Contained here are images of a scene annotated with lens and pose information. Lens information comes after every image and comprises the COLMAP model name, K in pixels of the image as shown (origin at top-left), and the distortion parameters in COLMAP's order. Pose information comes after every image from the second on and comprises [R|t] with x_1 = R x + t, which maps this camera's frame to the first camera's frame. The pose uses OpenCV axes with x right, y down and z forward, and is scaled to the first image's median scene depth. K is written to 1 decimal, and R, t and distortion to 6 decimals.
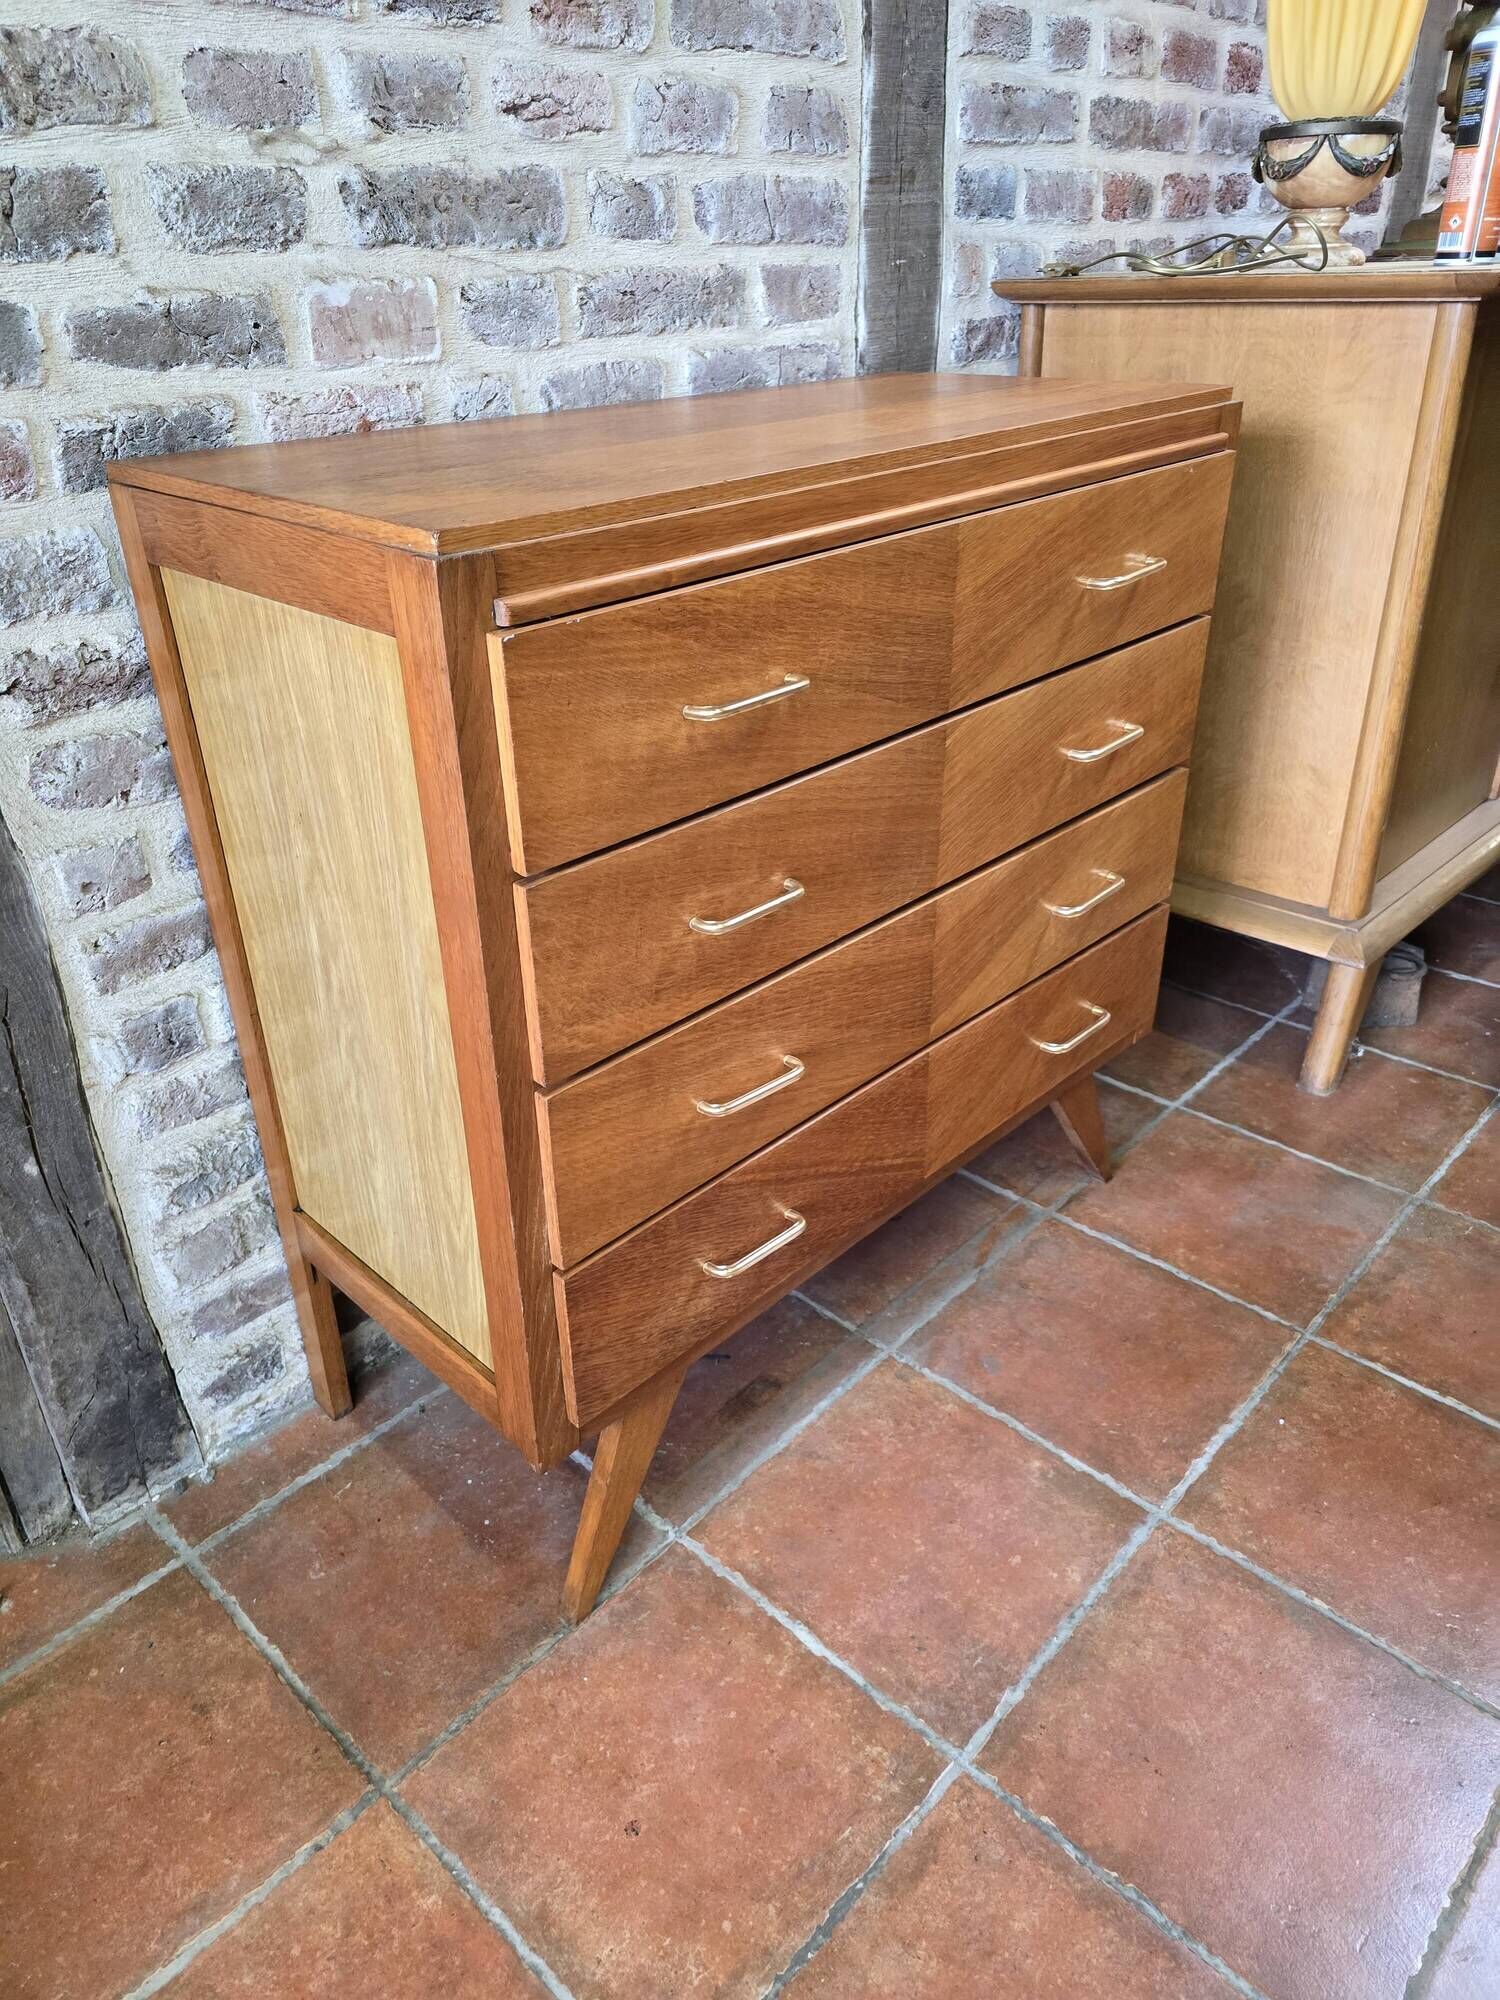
lens RADIAL K [[1365.4, 0, 747.9], [0, 1365.4, 970.8], [0, 0, 1]] dist [0.051215, -0.047789]
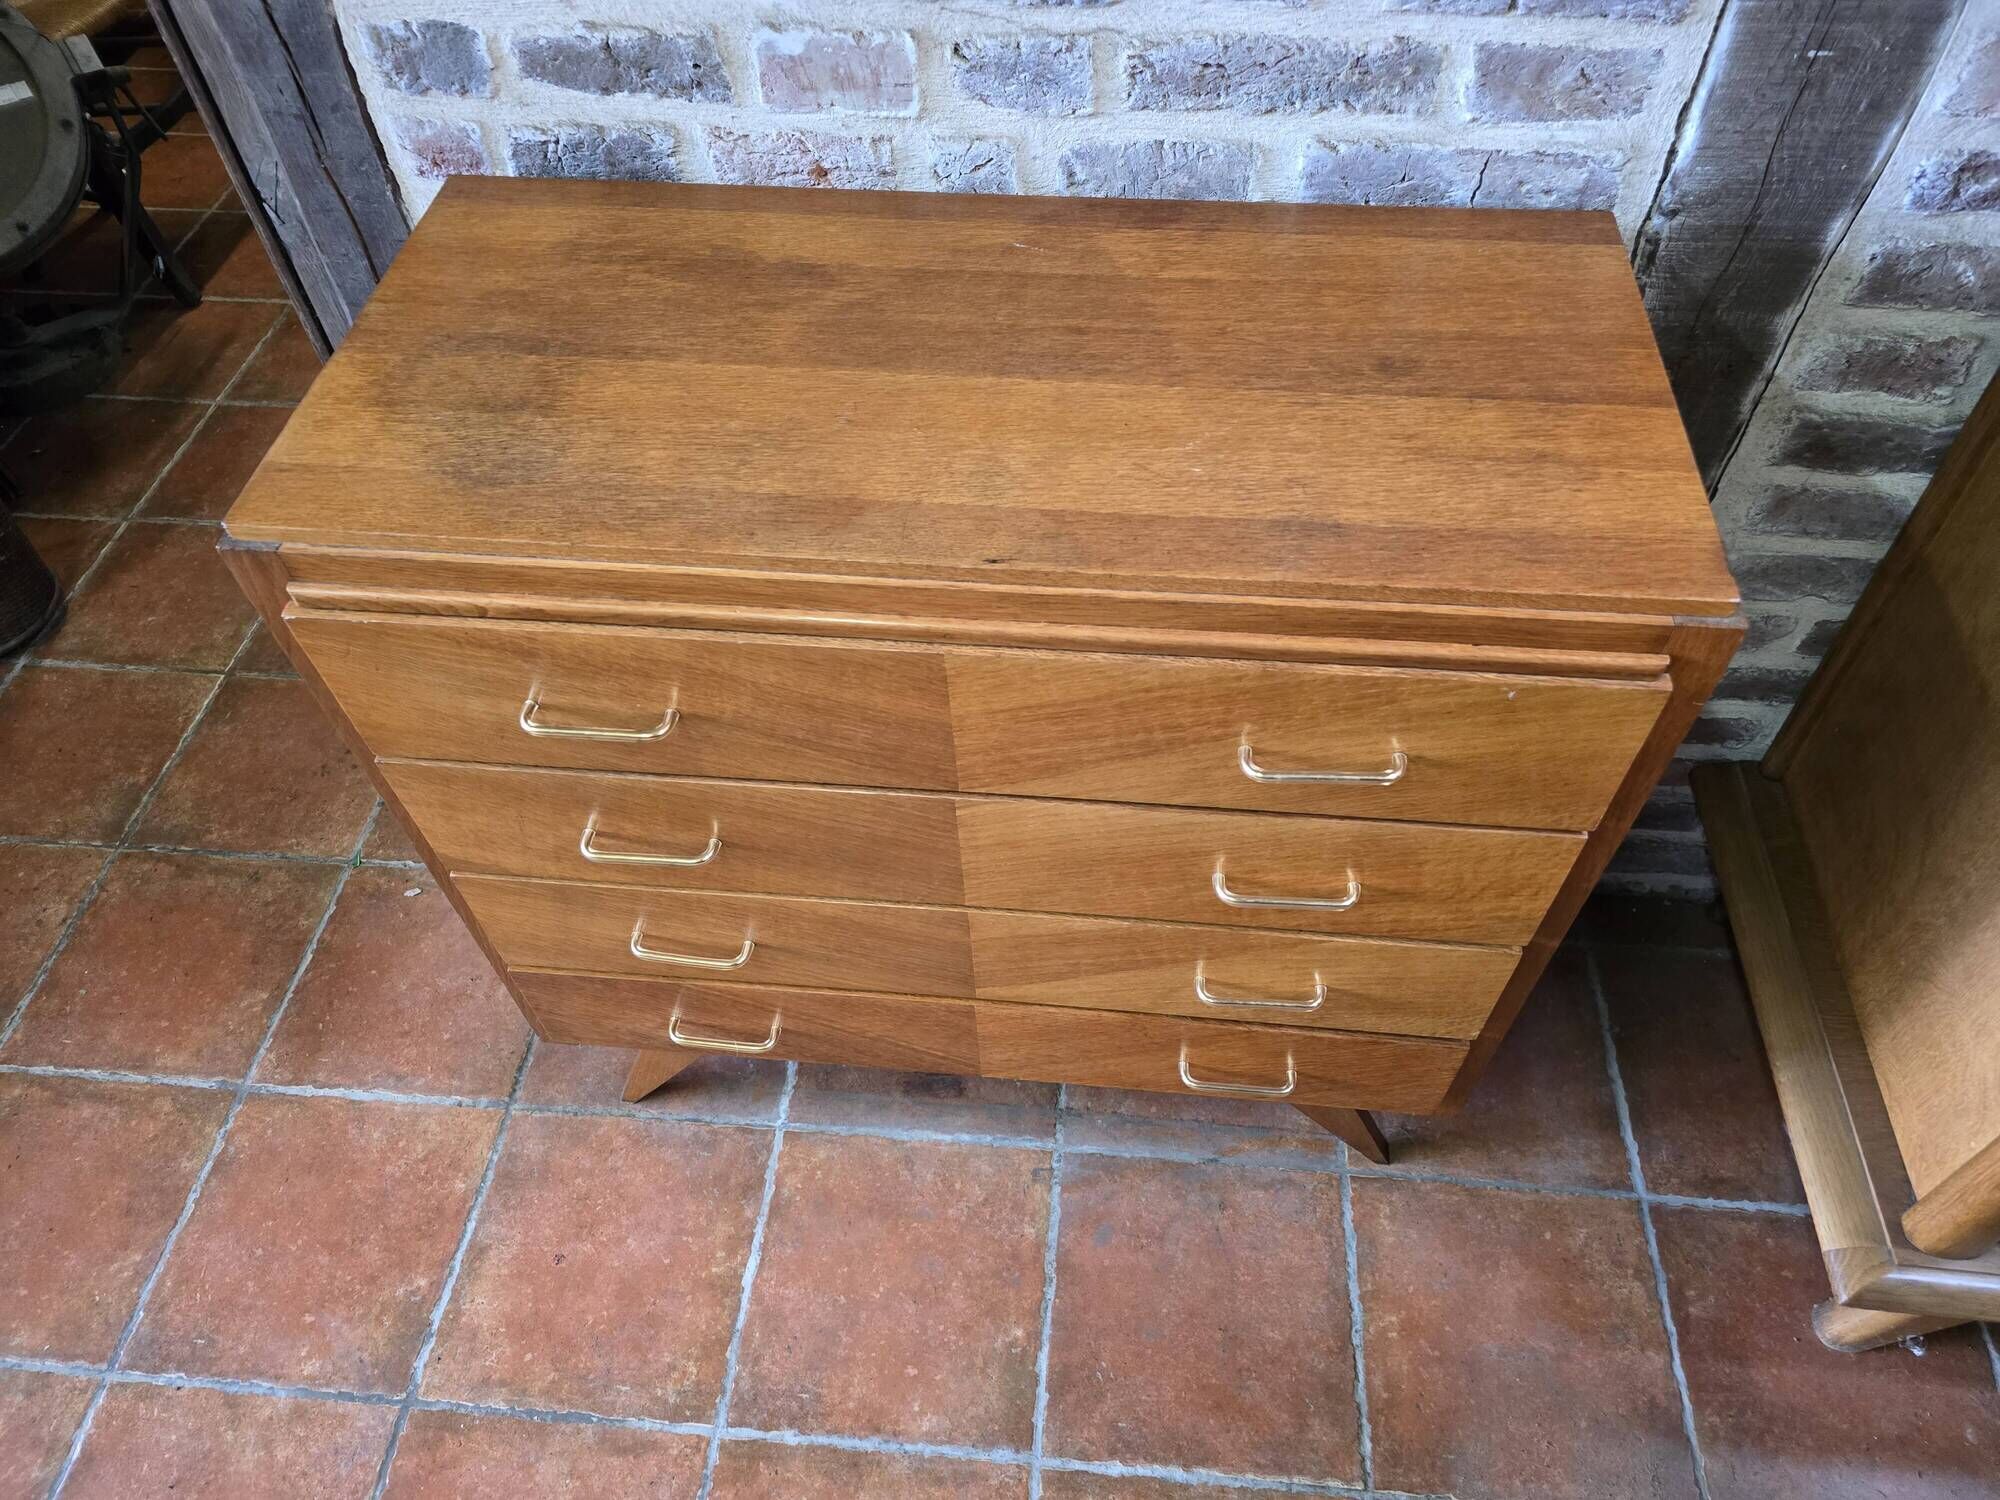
lens RADIAL K [[1362.9, 0, 1012.5], [0, 1362.9, 751.4], [0, 0, 1]] dist [0.060419, -0.059067]
pose [[0.615525, 0.620145, -0.486364, 0.491177], [-0.361685, 0.770571, 0.524791, -0.601995], [0.700223, -0.147112, 0.698602, 0.350831]]
